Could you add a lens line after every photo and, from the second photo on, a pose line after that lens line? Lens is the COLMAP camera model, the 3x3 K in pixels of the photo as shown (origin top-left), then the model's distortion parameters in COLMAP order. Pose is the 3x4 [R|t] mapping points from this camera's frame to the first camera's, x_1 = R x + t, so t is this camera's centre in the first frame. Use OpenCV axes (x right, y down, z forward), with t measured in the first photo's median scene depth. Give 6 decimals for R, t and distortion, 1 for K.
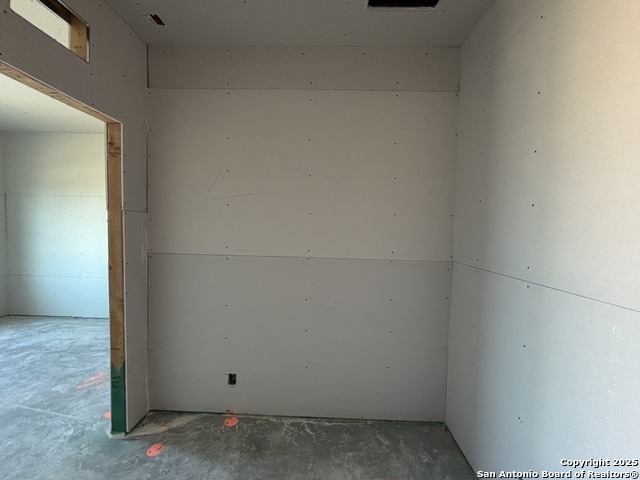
lens RADIAL K [[259.1, 0, 320.6], [0, 259.1, 238.4], [0, 0, 1]] dist [0.001746, 0.000161]
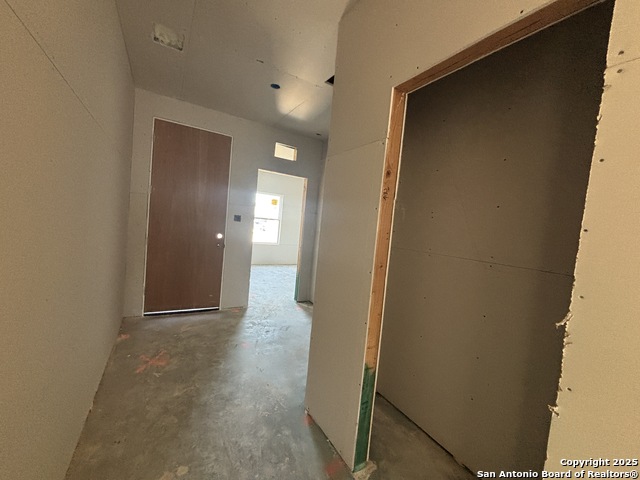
lens RADIAL K [[259.1, 0, 320.6], [0, 259.1, 238.4], [0, 0, 1]] dist [0.001746, 0.000161]
pose [[0.542219, 0.078816, -0.836533, 1.467444], [-0.124291, 0.992162, 0.012917, 0.099784], [0.830994, 0.096969, 0.547765, -0.231837]]
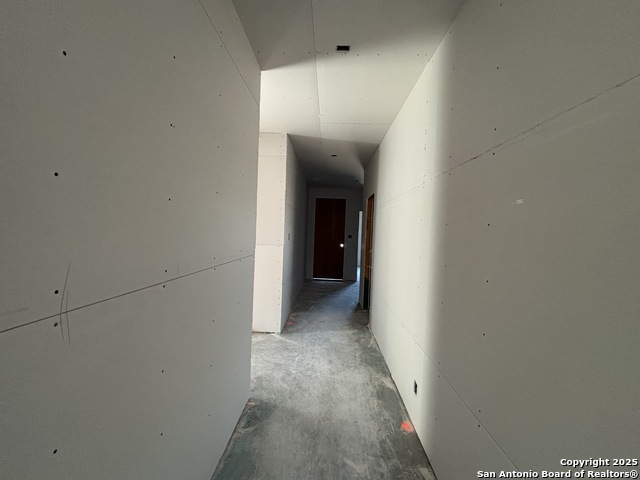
lens RADIAL K [[259.1, 0, 320.6], [0, 259.1, 238.4], [0, 0, 1]] dist [0.001746, 0.000161]
pose [[0.001593, 0.011642, -0.999931, 3.785196], [-0.087929, 0.996061, 0.011457, 0.070913], [0.996125, 0.087905, 0.002611, -0.150486]]
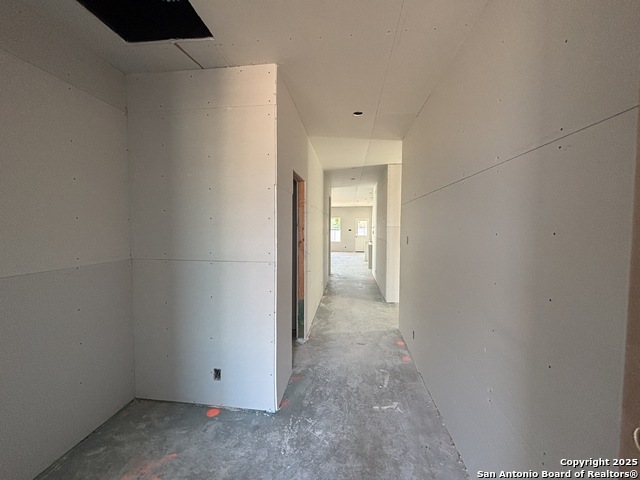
lens RADIAL K [[261.1, 0, 317.5], [0, 261.1, 240.4], [0, 0, 1]] dist [0.009439, 0.000388]
pose [[0.089887, -0.060534, 0.994111, -0.654161], [0.041463, 0.997513, 0.056992, -0.032397], [-0.995088, 0.036096, 0.092173, 0.063016]]
